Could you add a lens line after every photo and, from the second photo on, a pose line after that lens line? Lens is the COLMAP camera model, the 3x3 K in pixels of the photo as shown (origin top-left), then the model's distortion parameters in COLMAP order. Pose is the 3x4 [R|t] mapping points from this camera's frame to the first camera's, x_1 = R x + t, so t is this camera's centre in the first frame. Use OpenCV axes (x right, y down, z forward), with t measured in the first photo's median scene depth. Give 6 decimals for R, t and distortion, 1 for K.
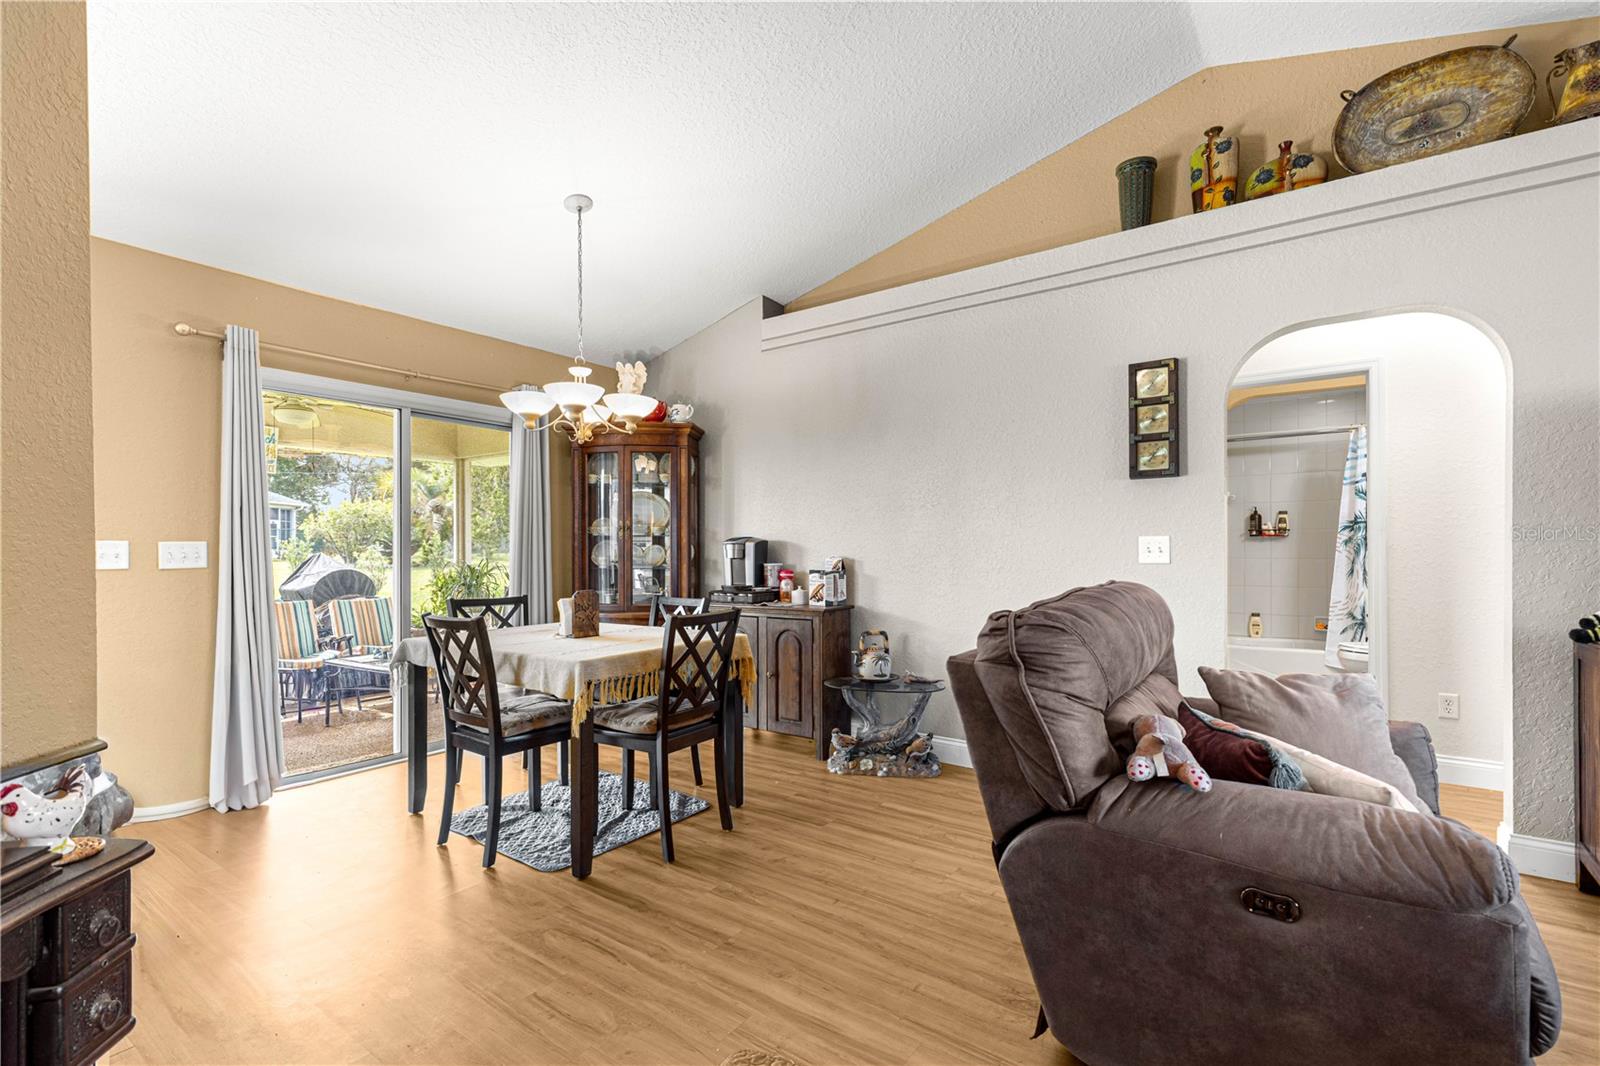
lens RADIAL K [[712.9, 0, 799.8], [0, 712.9, 543.8], [0, 0, 1]] dist [0.010432, -0.001440]
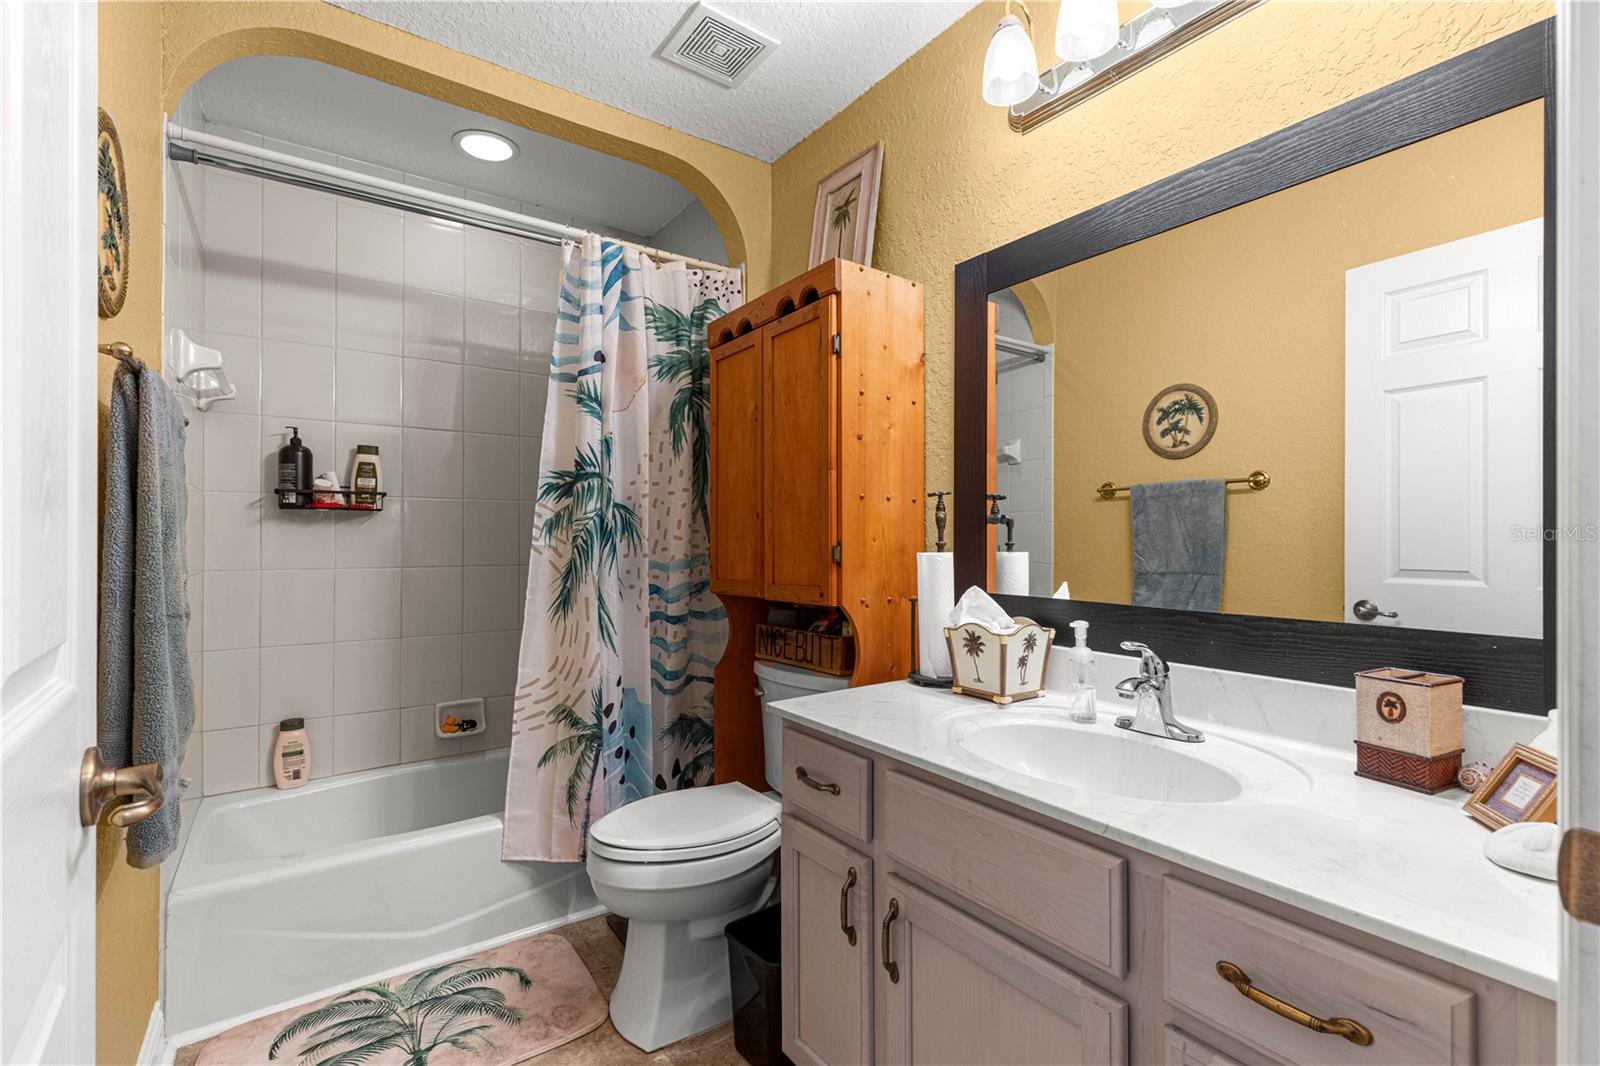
lens RADIAL K [[712.9, 0, 797.7], [0, 712.9, 534.2], [0, 0, 1]] dist [0.010432, -0.001440]
pose [[0.327893, 0.013050, 0.944625, 0.552786], [-0.009404, 0.999900, -0.010549, 0.006652], [-0.944668, -0.005424, 0.327982, 0.937731]]
